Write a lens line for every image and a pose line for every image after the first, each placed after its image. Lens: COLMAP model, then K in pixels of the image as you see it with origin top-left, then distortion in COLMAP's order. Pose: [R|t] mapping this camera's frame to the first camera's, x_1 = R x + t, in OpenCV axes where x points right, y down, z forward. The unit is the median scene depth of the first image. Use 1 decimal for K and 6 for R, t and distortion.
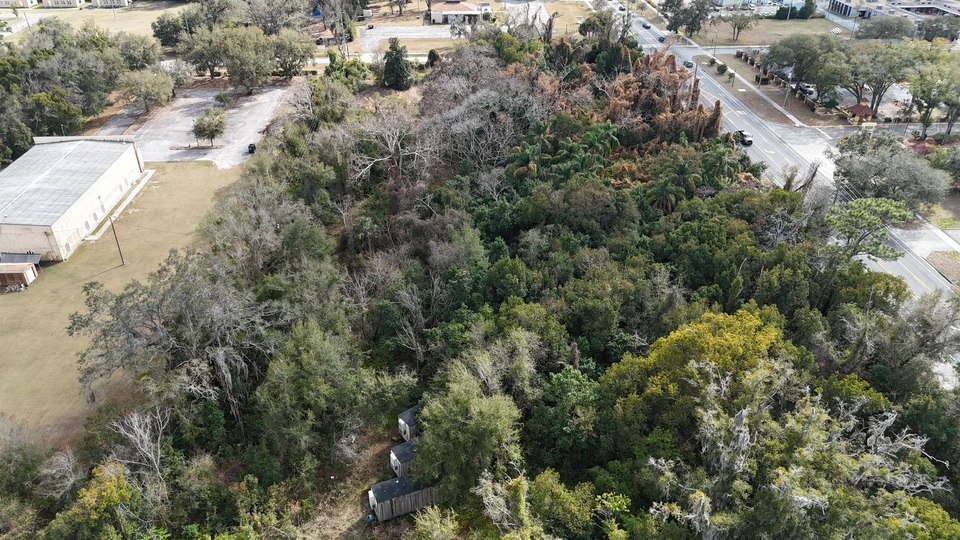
lens RADIAL K [[703.9, 0, 480.7], [0, 703.9, 265.3], [0, 0, 1]] dist [0.079284, -0.090514]
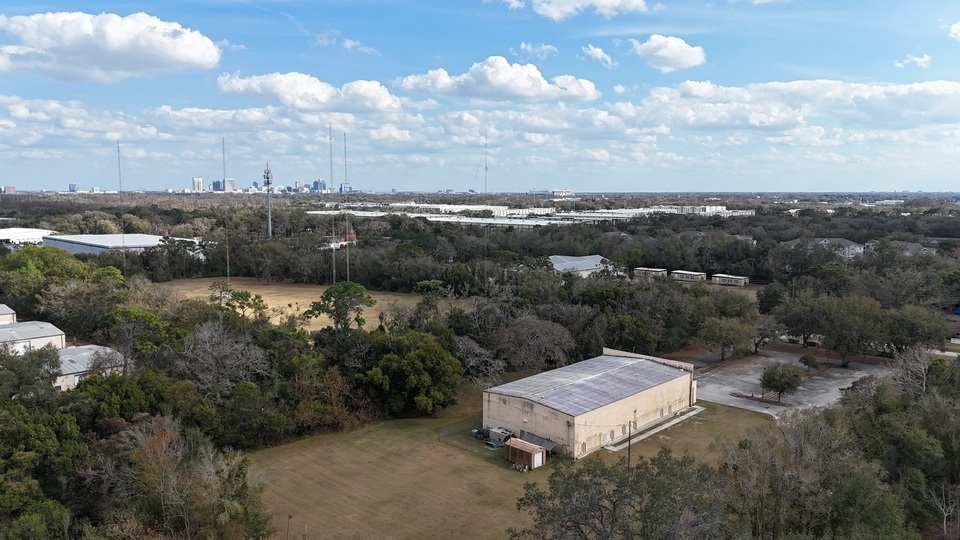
lens RADIAL K [[703.9, 0, 480.6], [0, 703.9, 260.9], [0, 0, 1]] dist [0.079284, -0.090514]
pose [[0.685886, 0.074474, -0.723888, -0.028488], [-0.377758, 0.886660, -0.266707, 0.044699], [0.621980, 0.456385, 0.636281, 0.197697]]
